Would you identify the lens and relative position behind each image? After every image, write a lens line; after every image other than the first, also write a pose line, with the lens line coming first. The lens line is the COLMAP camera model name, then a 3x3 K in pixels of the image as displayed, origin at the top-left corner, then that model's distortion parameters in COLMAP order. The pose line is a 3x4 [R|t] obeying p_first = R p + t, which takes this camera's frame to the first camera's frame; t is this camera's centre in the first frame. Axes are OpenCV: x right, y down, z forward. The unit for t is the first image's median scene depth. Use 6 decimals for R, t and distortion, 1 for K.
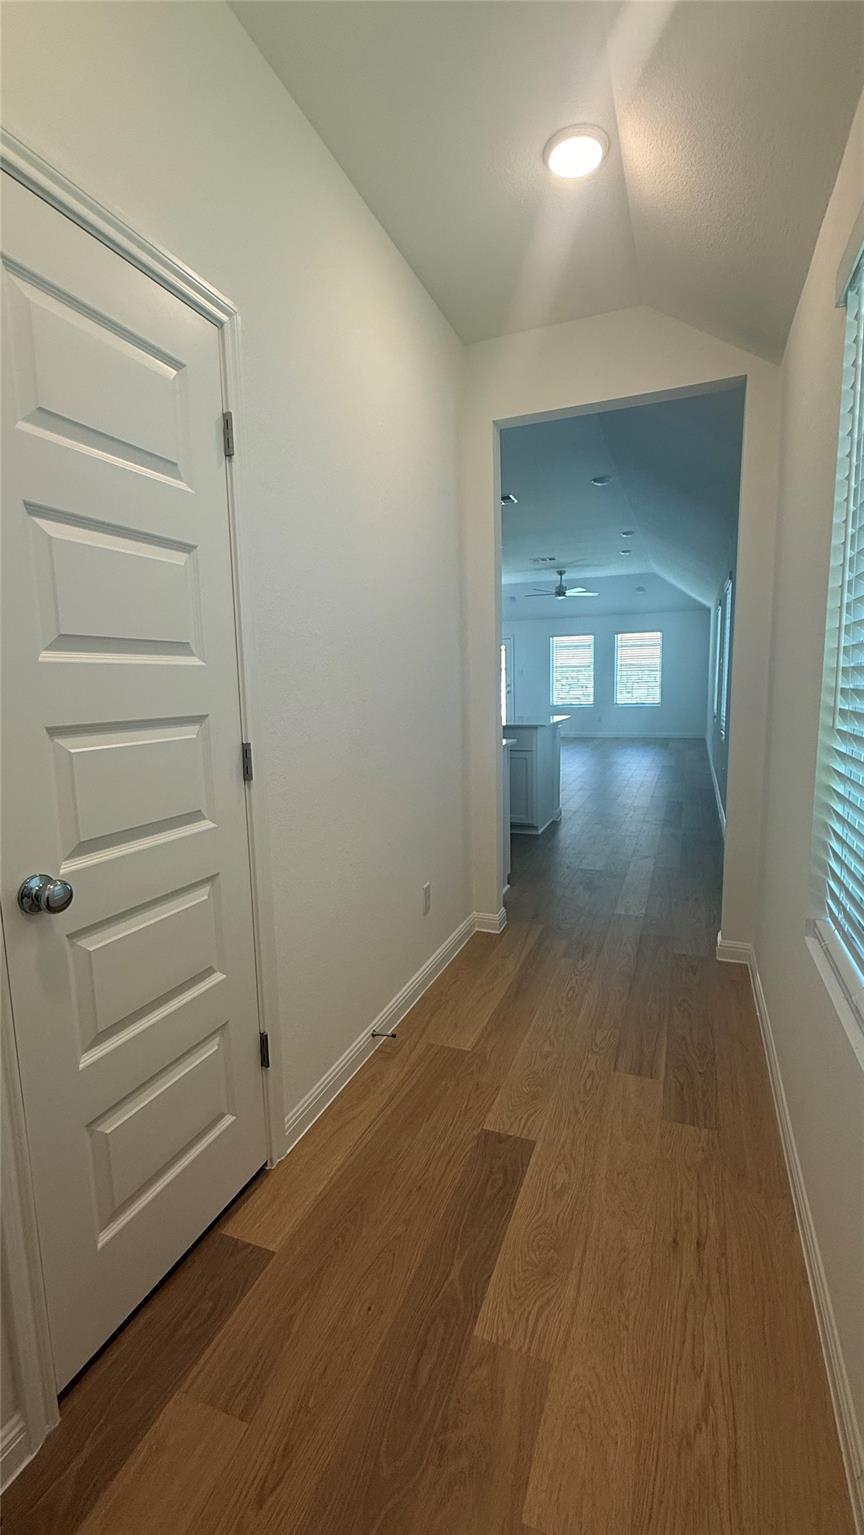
lens RADIAL K [[655.0, 0, 432.0], [0, 655.0, 767.5], [0, 0, 1]] dist [-0.001228, -0.000161]
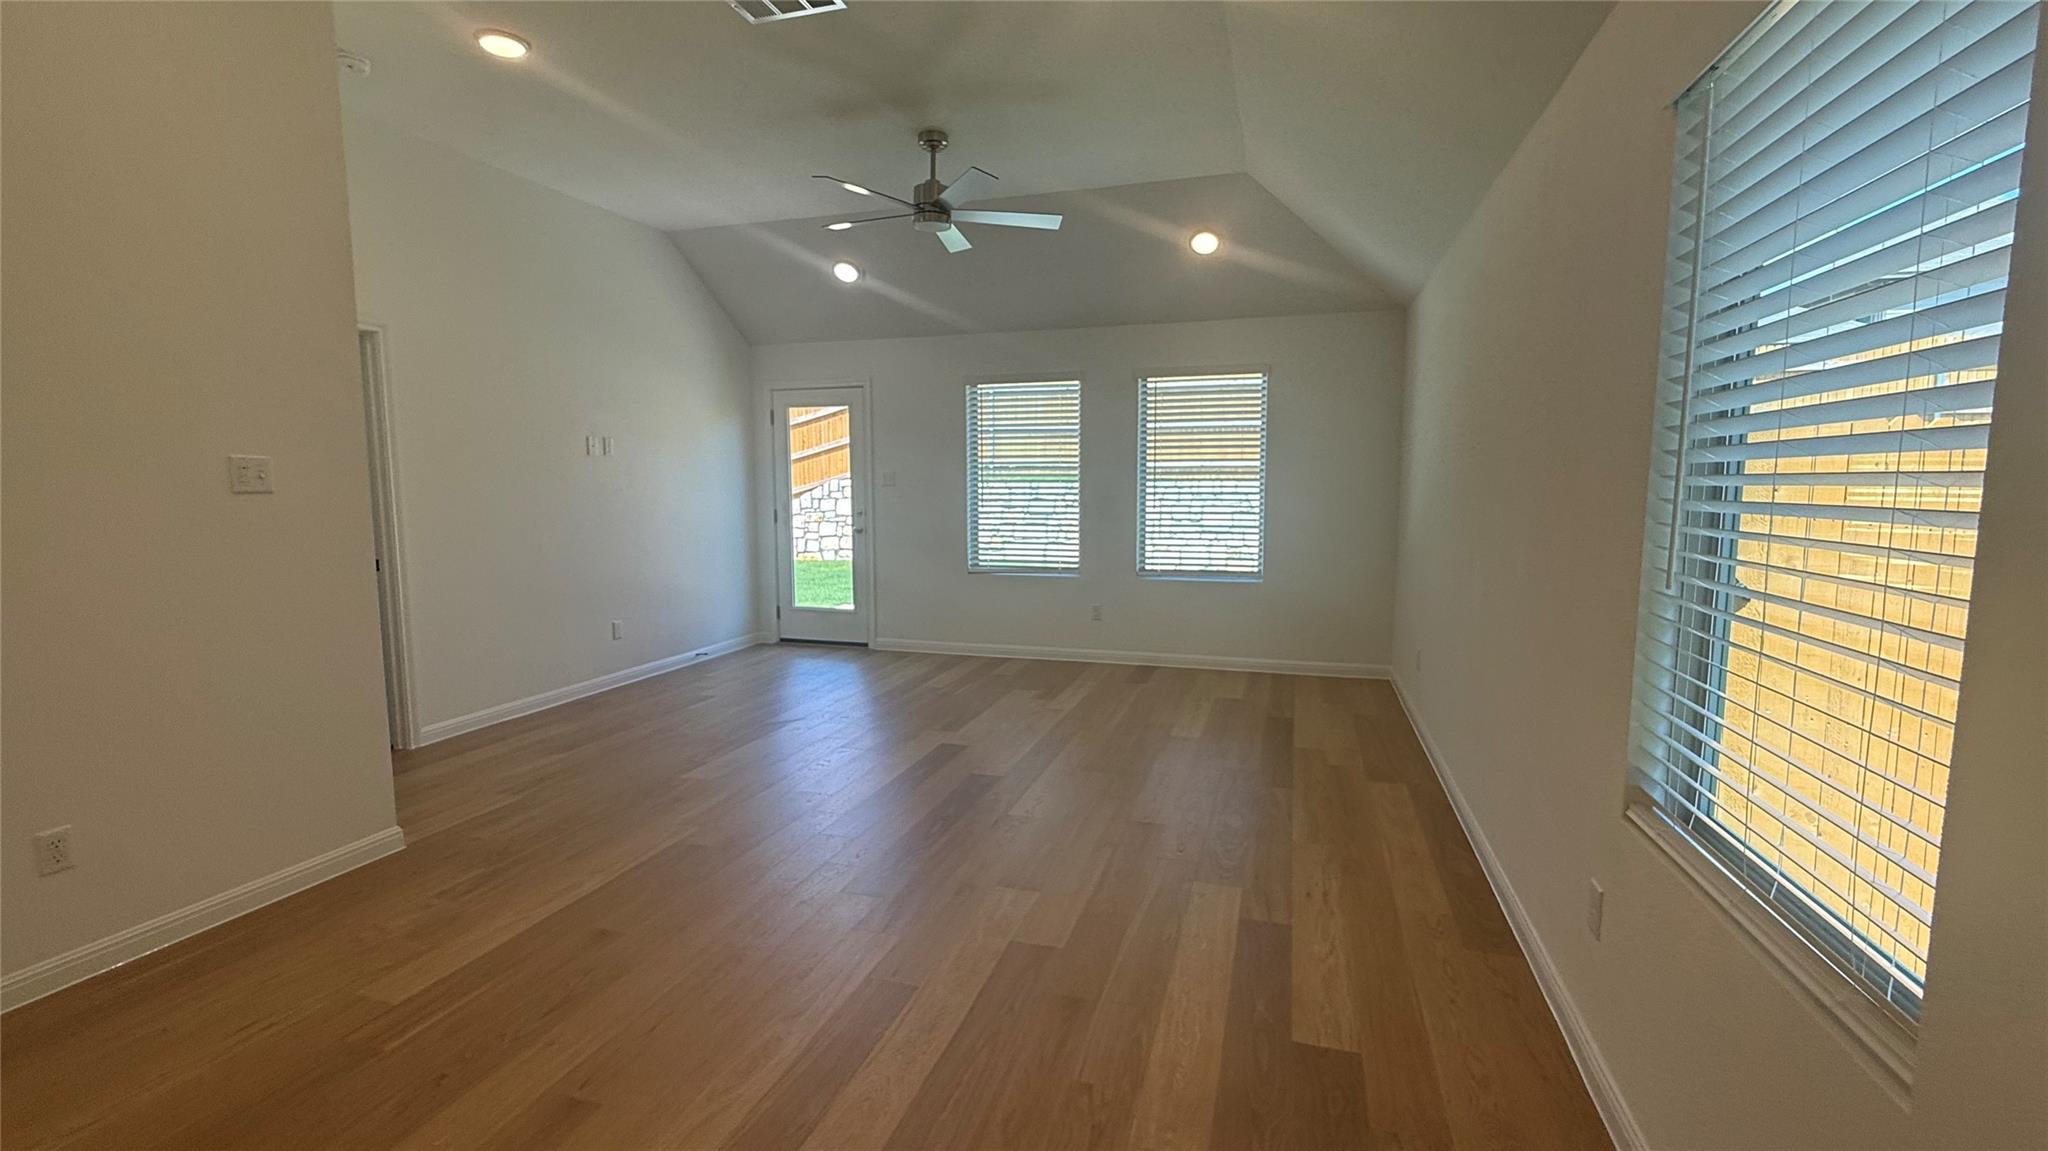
lens RADIAL K [[873.9, 0, 1024.0], [0, 873.9, 575.5], [0, 0, 1]] dist [-0.001228, -0.000161]
pose [[0.997459, 0.013489, 0.069956, 0.187585], [-0.010726, 0.999153, -0.039727, -0.074951], [-0.070433, 0.038876, 0.996759, 0.537448]]
